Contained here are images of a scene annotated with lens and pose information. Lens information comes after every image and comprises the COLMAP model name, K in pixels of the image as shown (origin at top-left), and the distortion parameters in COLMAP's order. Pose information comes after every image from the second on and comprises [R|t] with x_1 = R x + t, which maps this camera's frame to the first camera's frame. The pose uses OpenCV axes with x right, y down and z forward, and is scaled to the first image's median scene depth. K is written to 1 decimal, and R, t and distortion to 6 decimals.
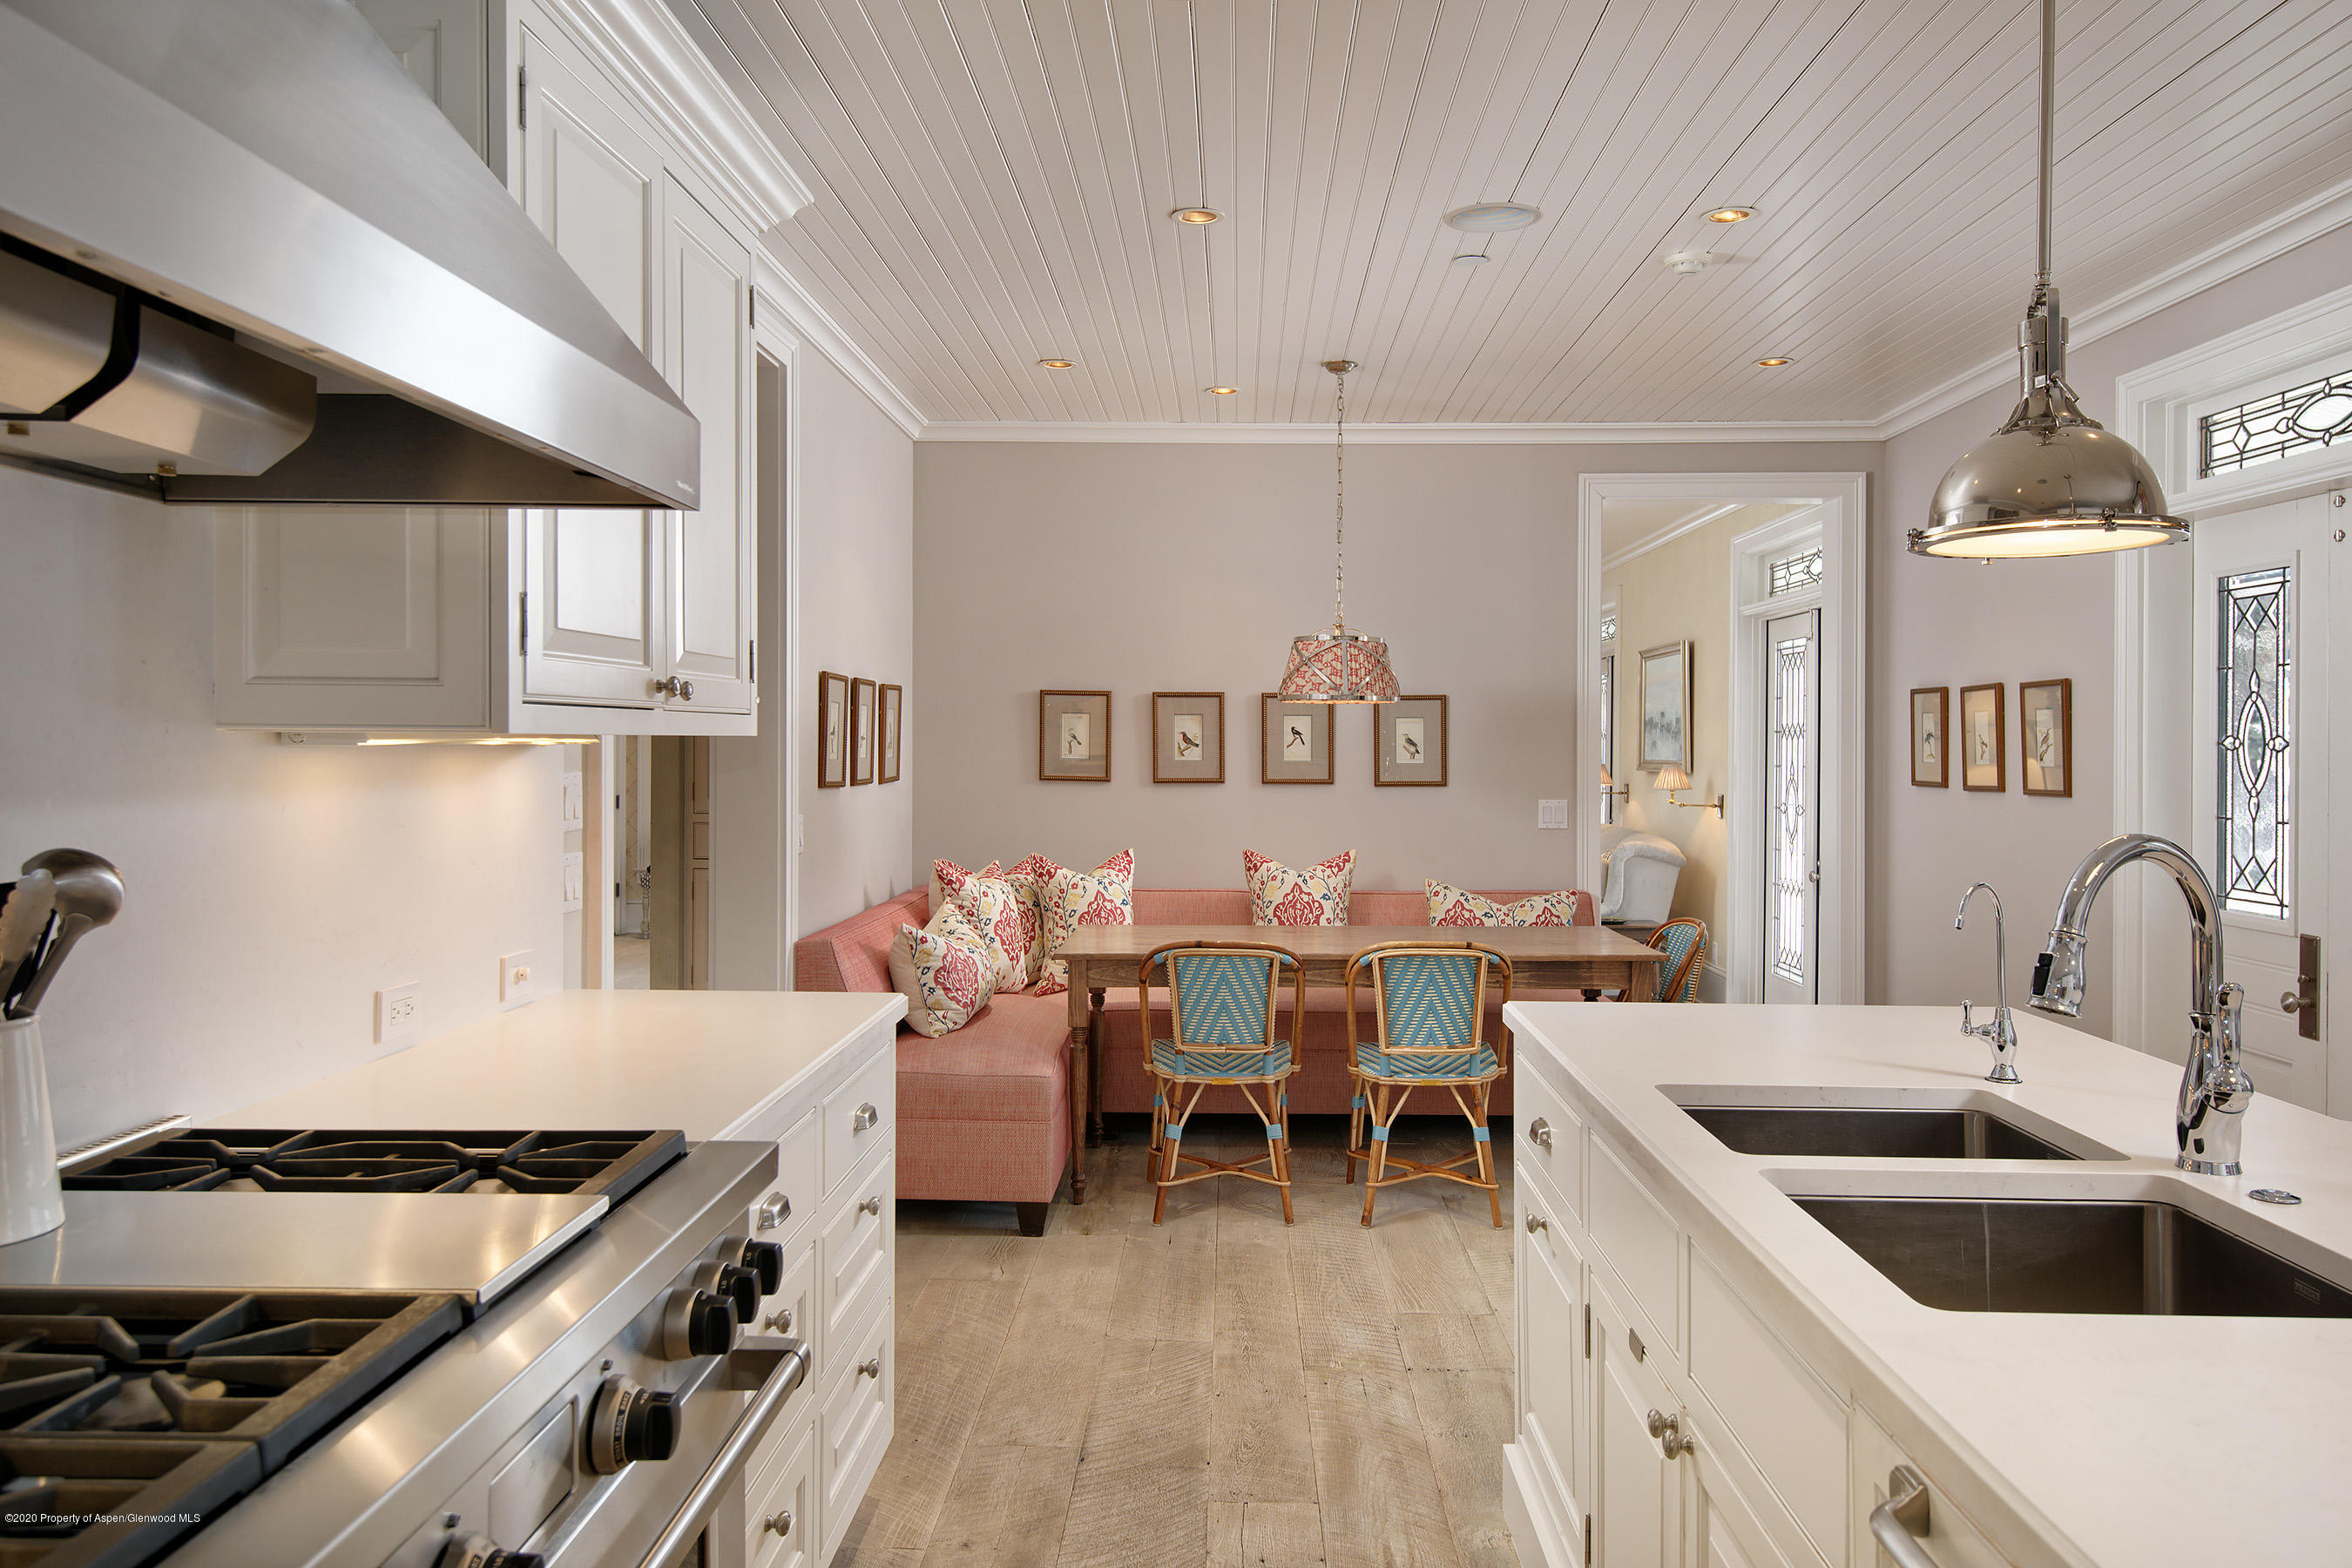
lens RADIAL K [[1723.9, 0, 1181.5], [0, 1723.9, 787.3], [0, 0, 1]] dist [0.006988, 0.001889]
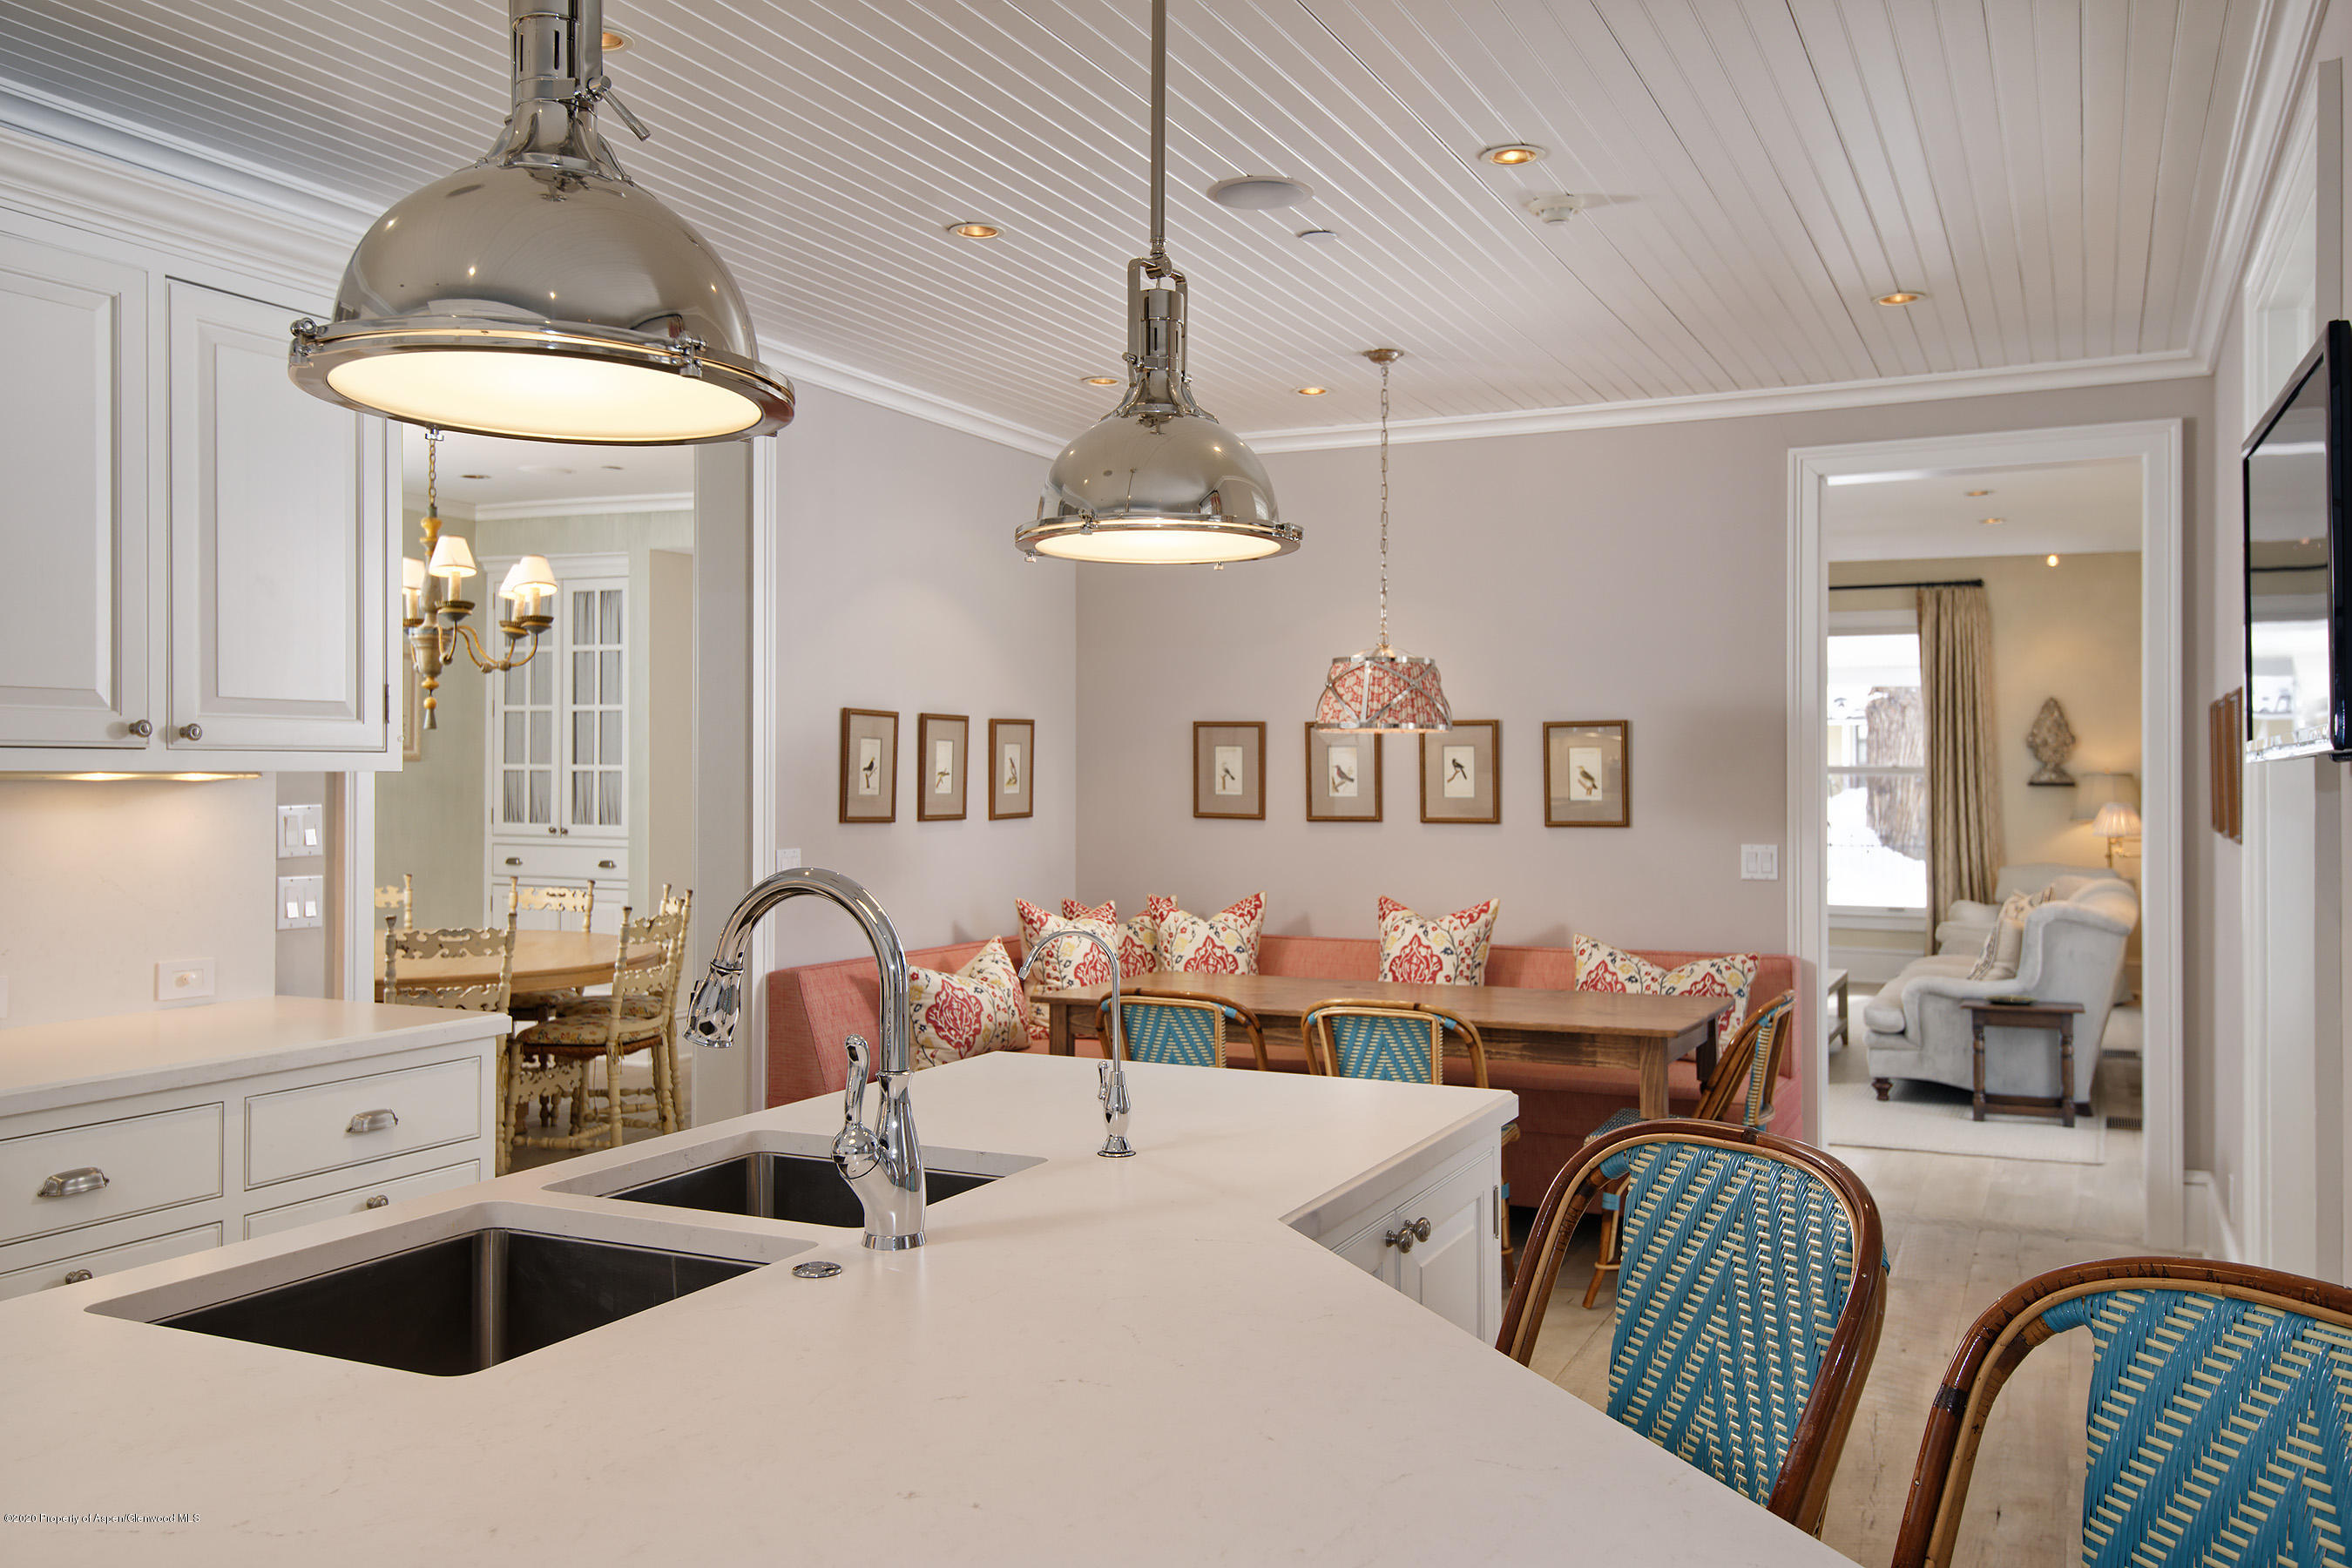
lens RADIAL K [[1897.6, 0, 1172.6], [0, 1897.6, 771.0], [0, 0, 1]] dist [0.028000, -0.002725]
pose [[0.908270, -0.005368, -0.418351, 0.364457], [-0.008403, 0.999482, -0.031069, 0.002904], [0.418301, 0.031734, 0.907754, 0.058146]]
